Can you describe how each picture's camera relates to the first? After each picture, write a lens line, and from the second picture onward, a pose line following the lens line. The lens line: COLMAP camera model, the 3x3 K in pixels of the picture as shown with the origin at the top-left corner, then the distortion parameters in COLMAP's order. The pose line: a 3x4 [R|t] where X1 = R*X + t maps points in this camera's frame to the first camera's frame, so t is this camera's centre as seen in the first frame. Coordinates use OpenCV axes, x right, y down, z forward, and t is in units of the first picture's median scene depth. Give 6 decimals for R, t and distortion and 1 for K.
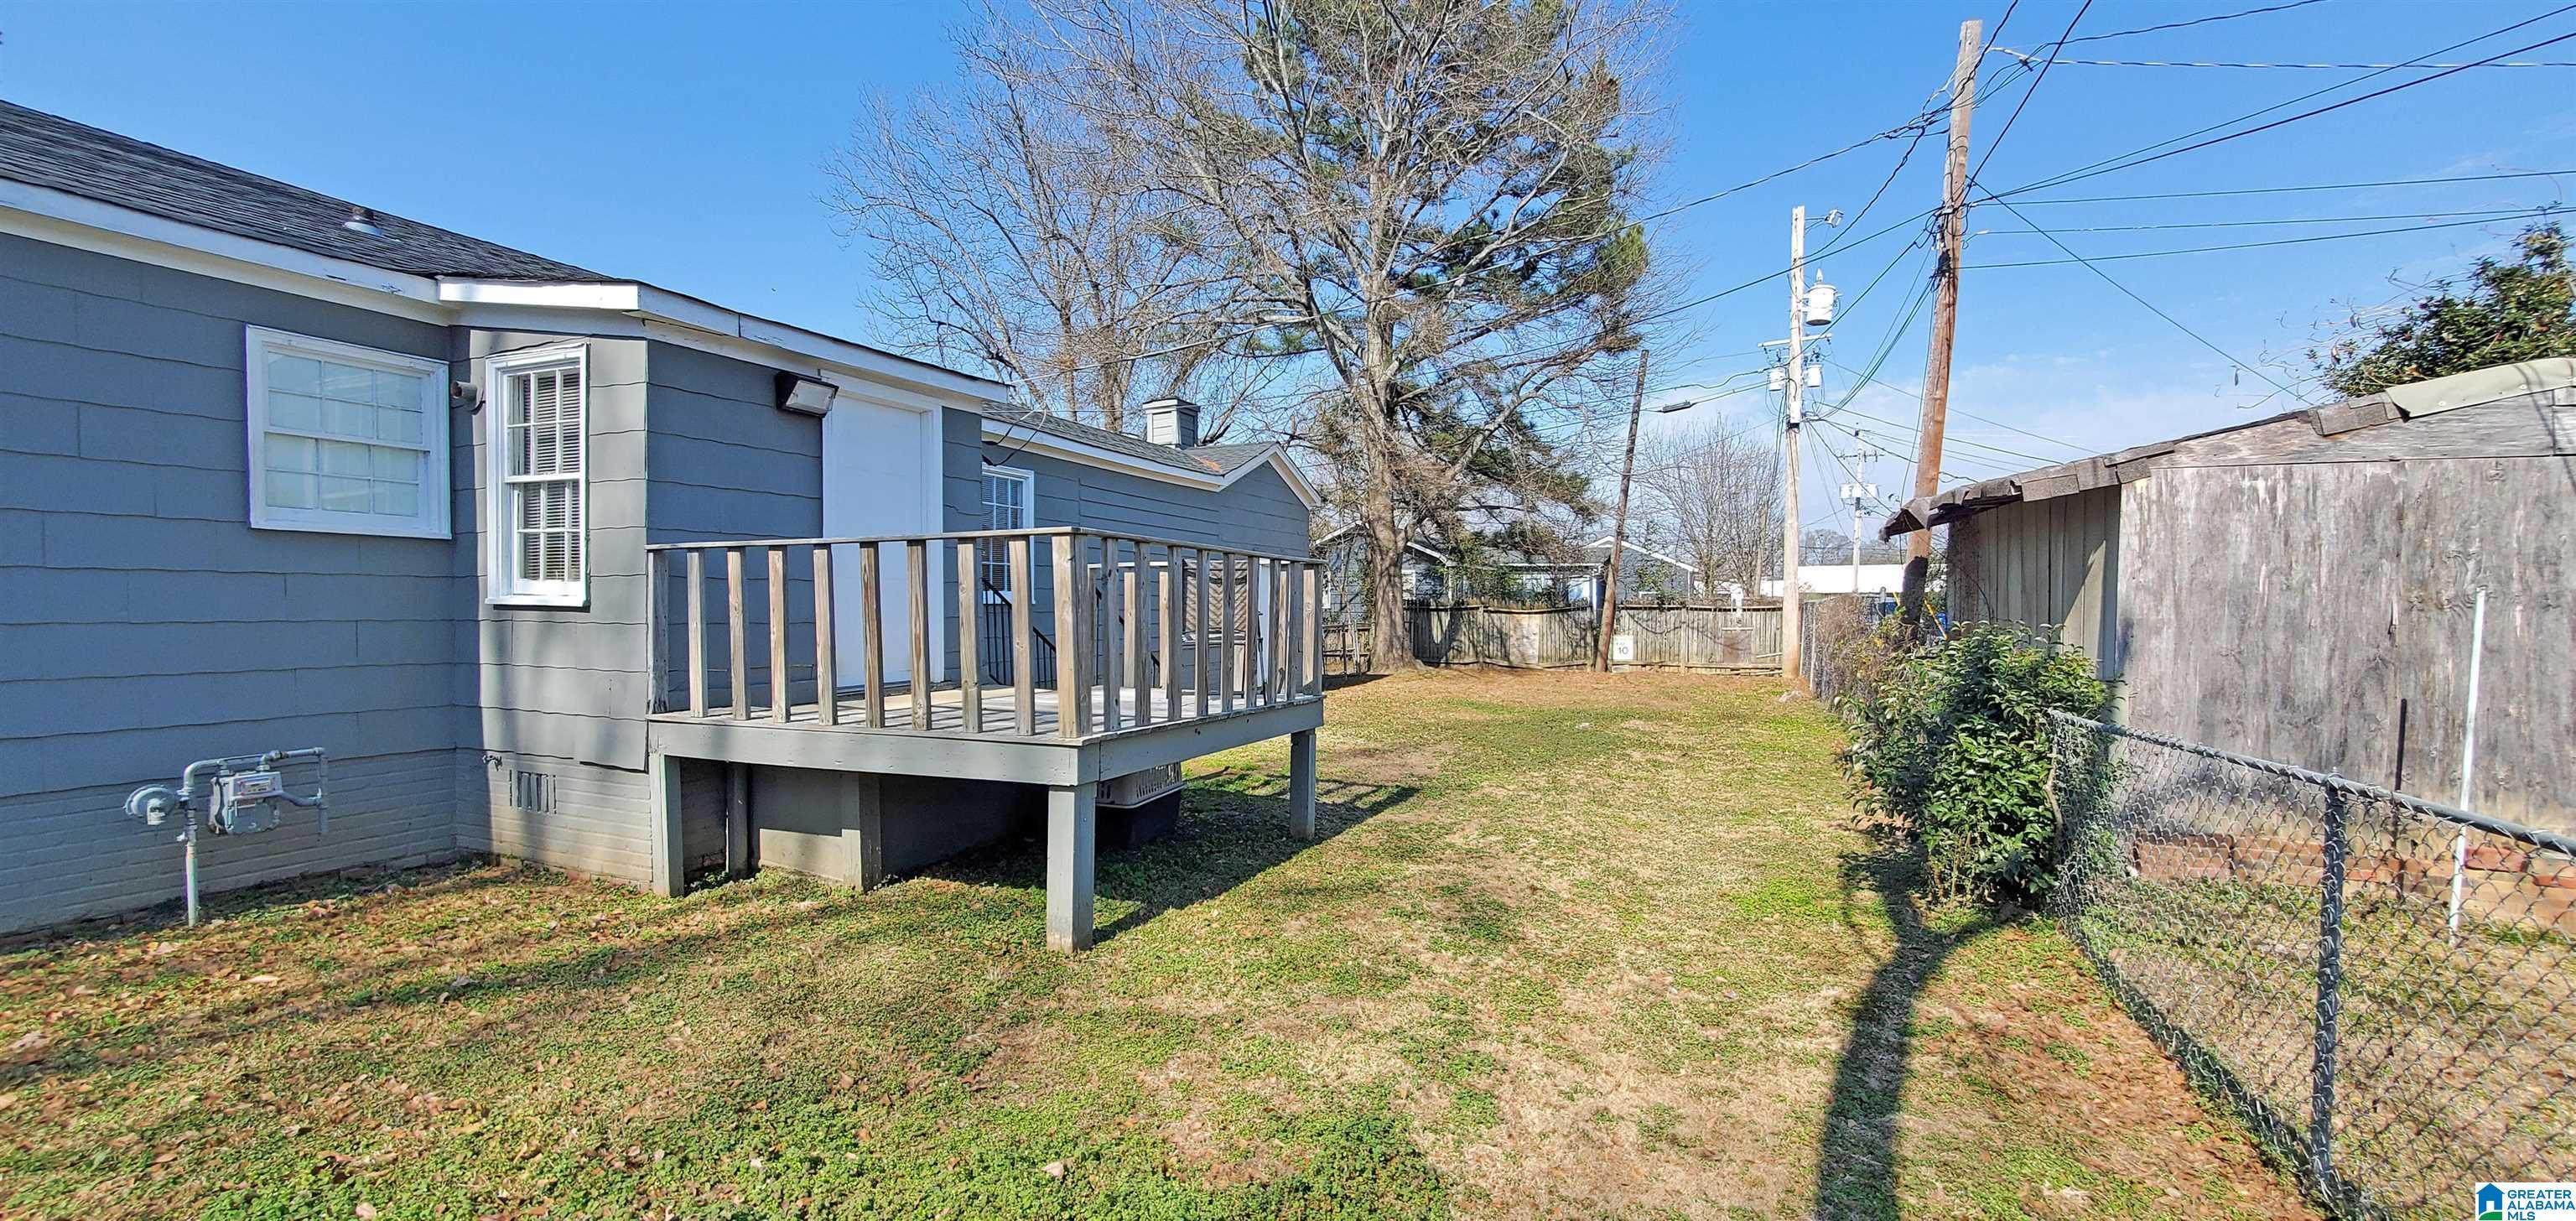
lens RADIAL K [[1022.5, 0, 1288.0], [0, 1022.5, 610.5], [0, 0, 1]] dist [-0.016817, 0.000509]
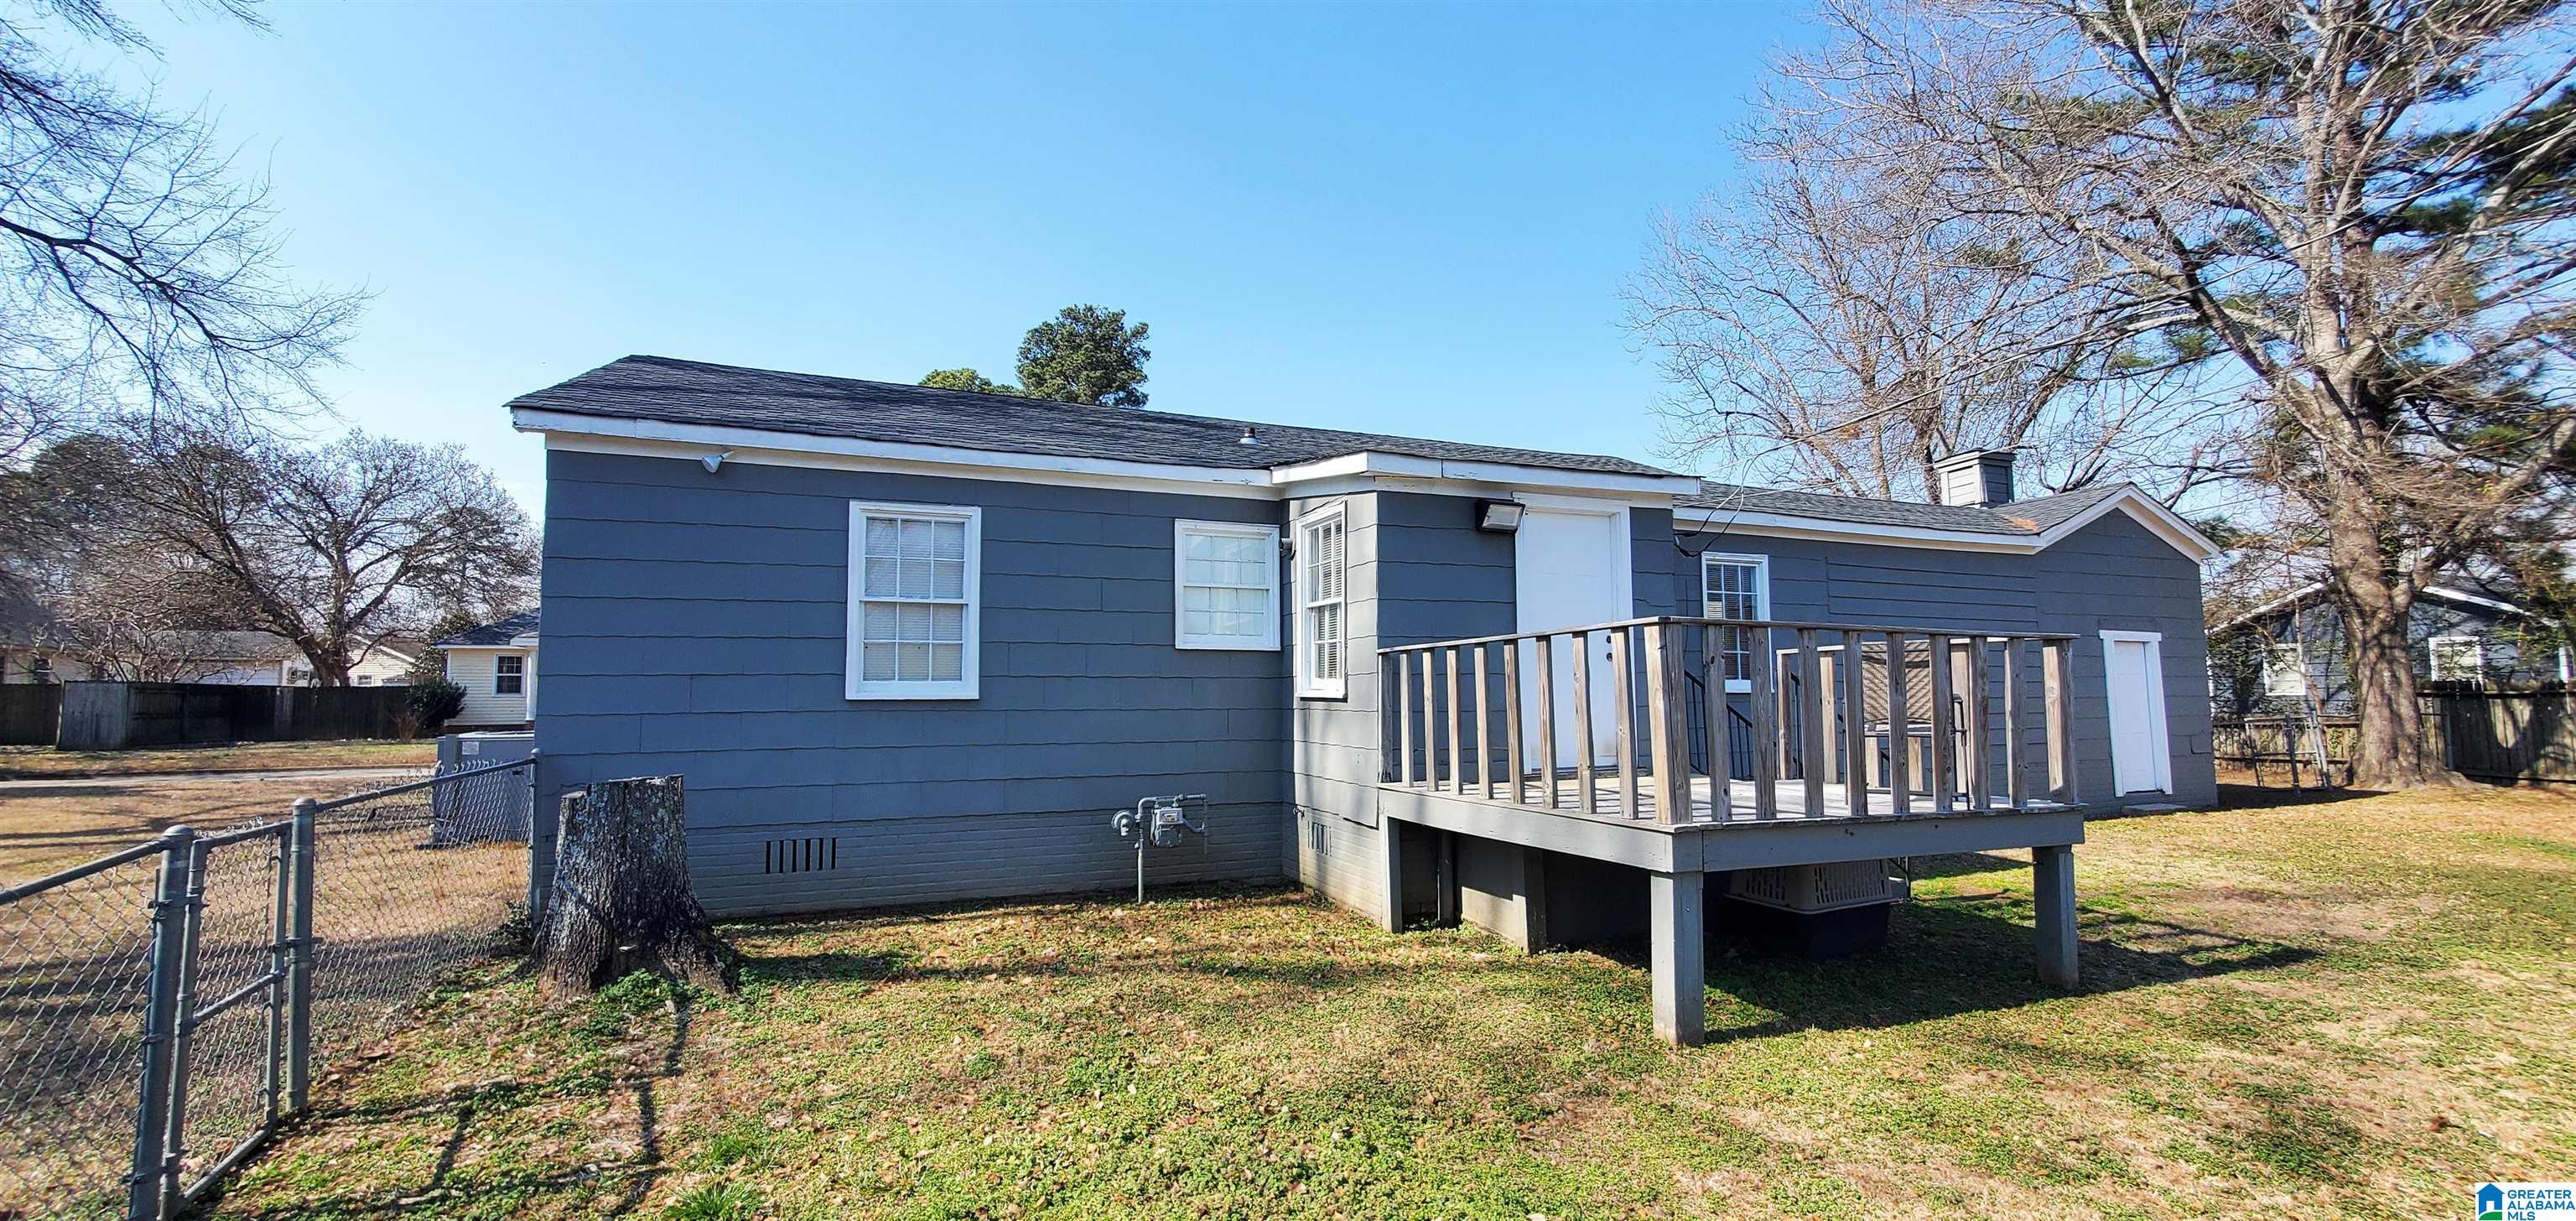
lens RADIAL K [[1022.5, 0, 1288.0], [0, 1022.5, 610.5], [0, 0, 1]] dist [-0.016817, 0.000509]
pose [[0.702840, -0.067051, -0.708181, 0.200393], [0.002792, 0.995800, -0.091512, 0.004083], [0.711343, 0.062341, 0.700075, 0.013269]]
